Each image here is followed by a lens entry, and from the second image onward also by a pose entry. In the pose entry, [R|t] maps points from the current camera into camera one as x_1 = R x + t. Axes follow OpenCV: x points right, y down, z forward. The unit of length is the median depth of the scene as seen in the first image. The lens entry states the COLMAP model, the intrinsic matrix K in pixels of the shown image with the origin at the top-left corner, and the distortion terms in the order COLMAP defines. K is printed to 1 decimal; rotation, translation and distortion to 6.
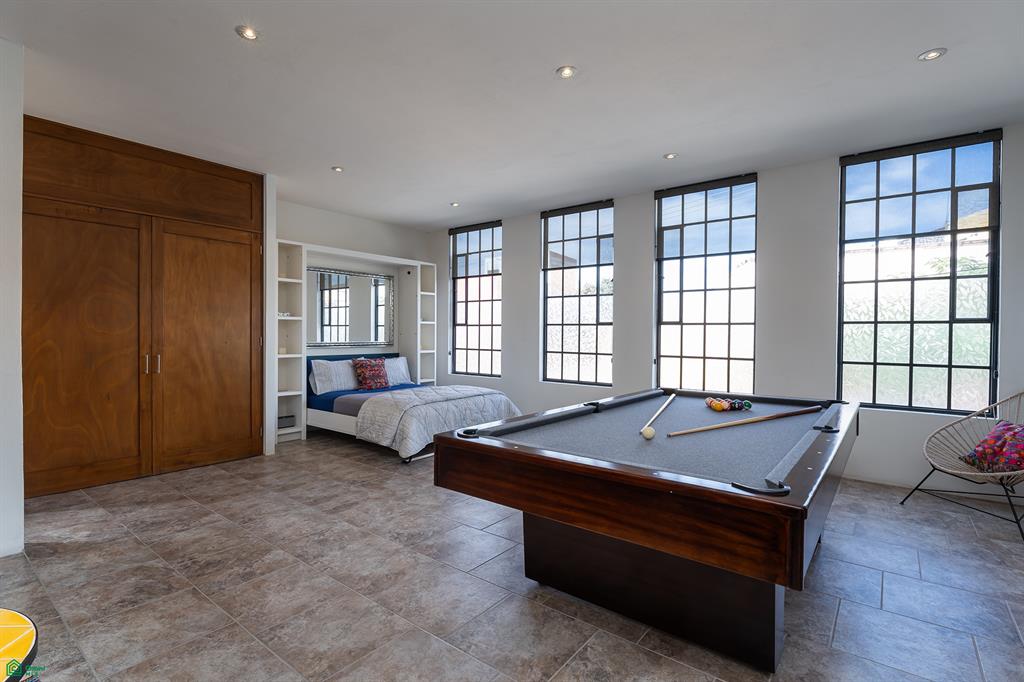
lens RADIAL K [[500.4, 0, 516.0], [0, 500.4, 339.2], [0, 0, 1]] dist [0.005526, -0.001768]
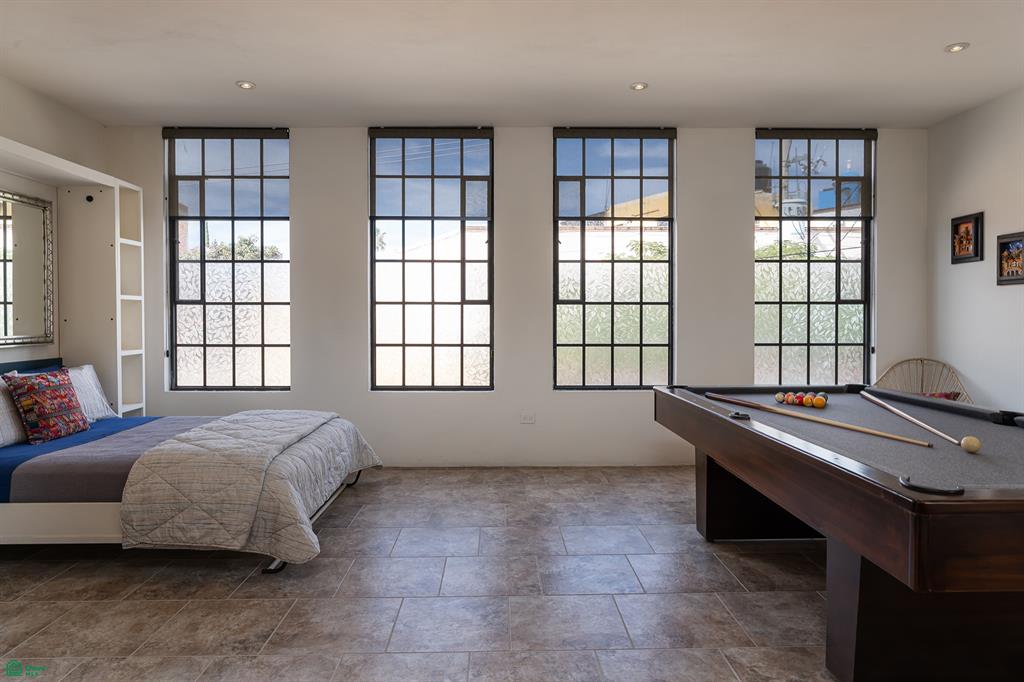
lens RADIAL K [[626.3, 0, 512.3], [0, 626.3, 326.7], [0, 0, 1]] dist [-0.003076, 0.003321]
pose [[0.768976, -0.018006, 0.639025, -0.486171], [0.013681, 0.999838, 0.011709, -0.008407], [-0.639132, -0.000262, 0.769097, 0.396310]]
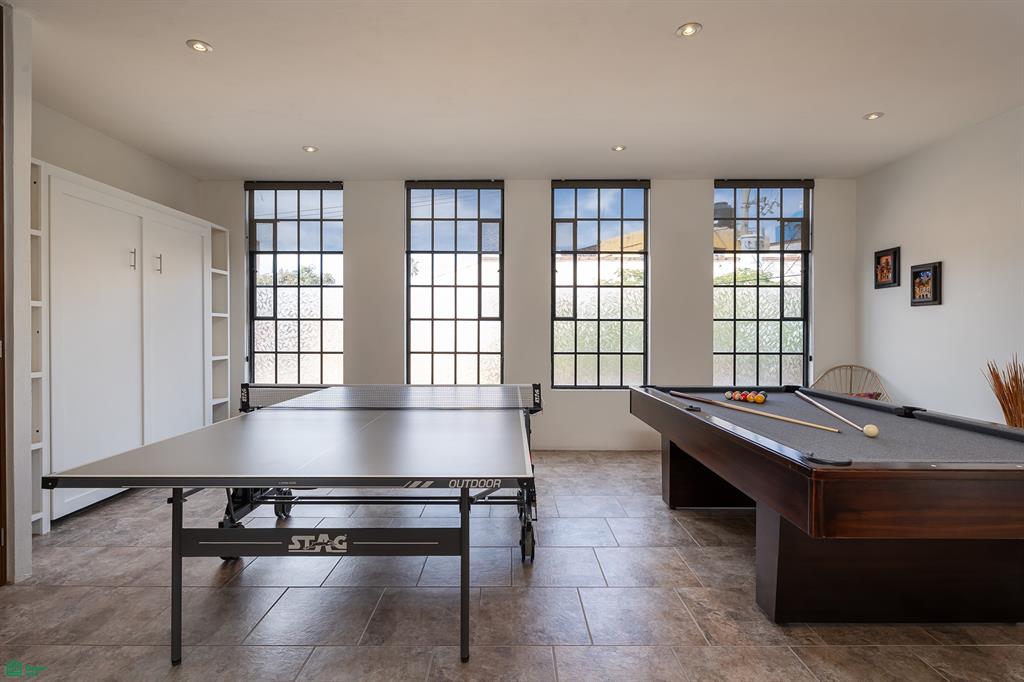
lens RADIAL K [[500.4, 0, 505.7], [0, 500.4, 334.2], [0, 0, 1]] dist [0.005526, -0.001768]
pose [[0.785605, -0.010403, 0.618640, -0.488864], [0.010963, 0.999936, 0.002892, -0.008407], [-0.618631, 0.004510, 0.785669, 0.391483]]
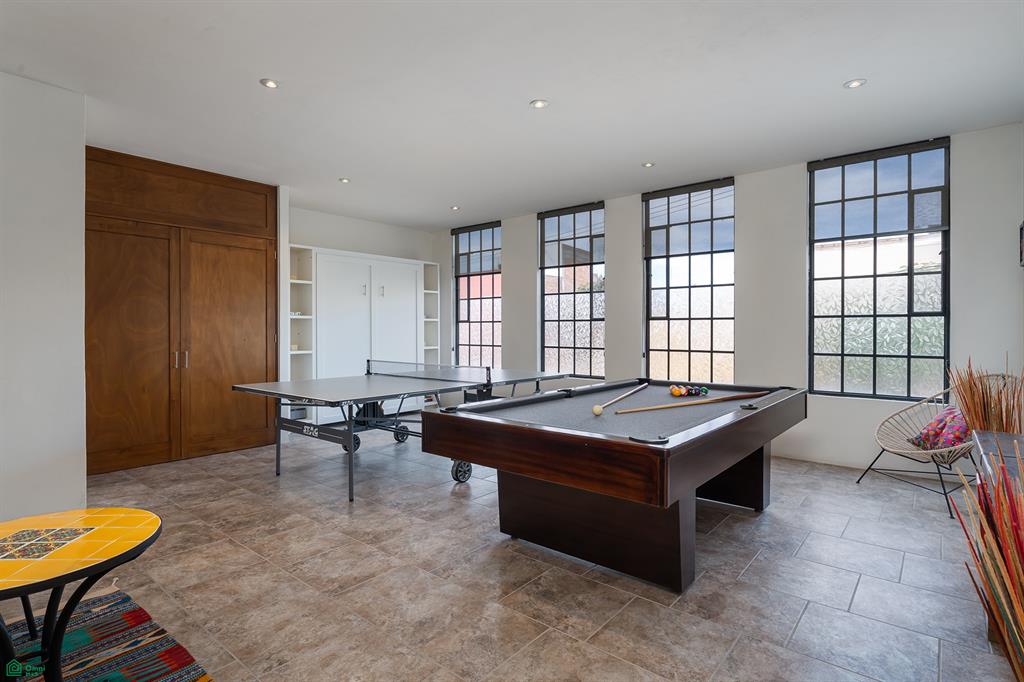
lens RADIAL K [[500.4, 0, 507.8], [0, 500.4, 333.5], [0, 0, 1]] dist [0.005526, -0.001768]
pose [[0.999549, -0.007940, -0.028967, 0.034968], [0.007836, 0.999962, -0.003703, 0.001347], [0.028996, 0.003474, 0.999574, -0.094476]]
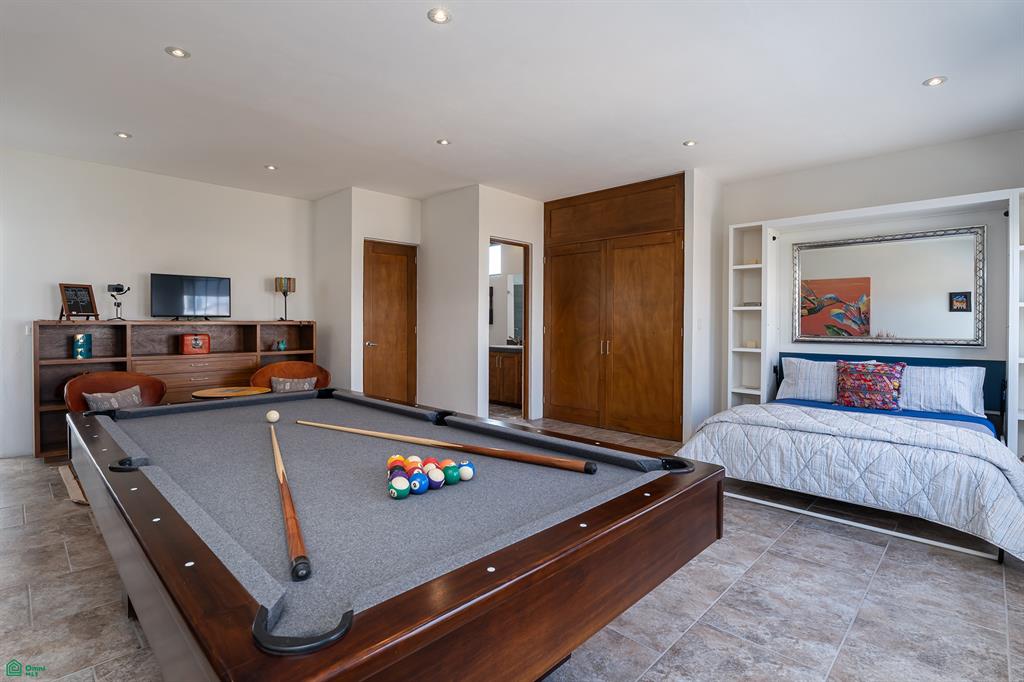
lens RADIAL K [[491.1, 0, 497.0], [0, 491.1, 328.4], [0, 0, 1]] dist [0.004627, -0.001696]
pose [[-0.118524, 0.000126, -0.992951, 0.638790], [-0.018637, 0.999824, 0.002352, 0.000285], [0.992776, 0.018784, -0.118501, 0.860341]]
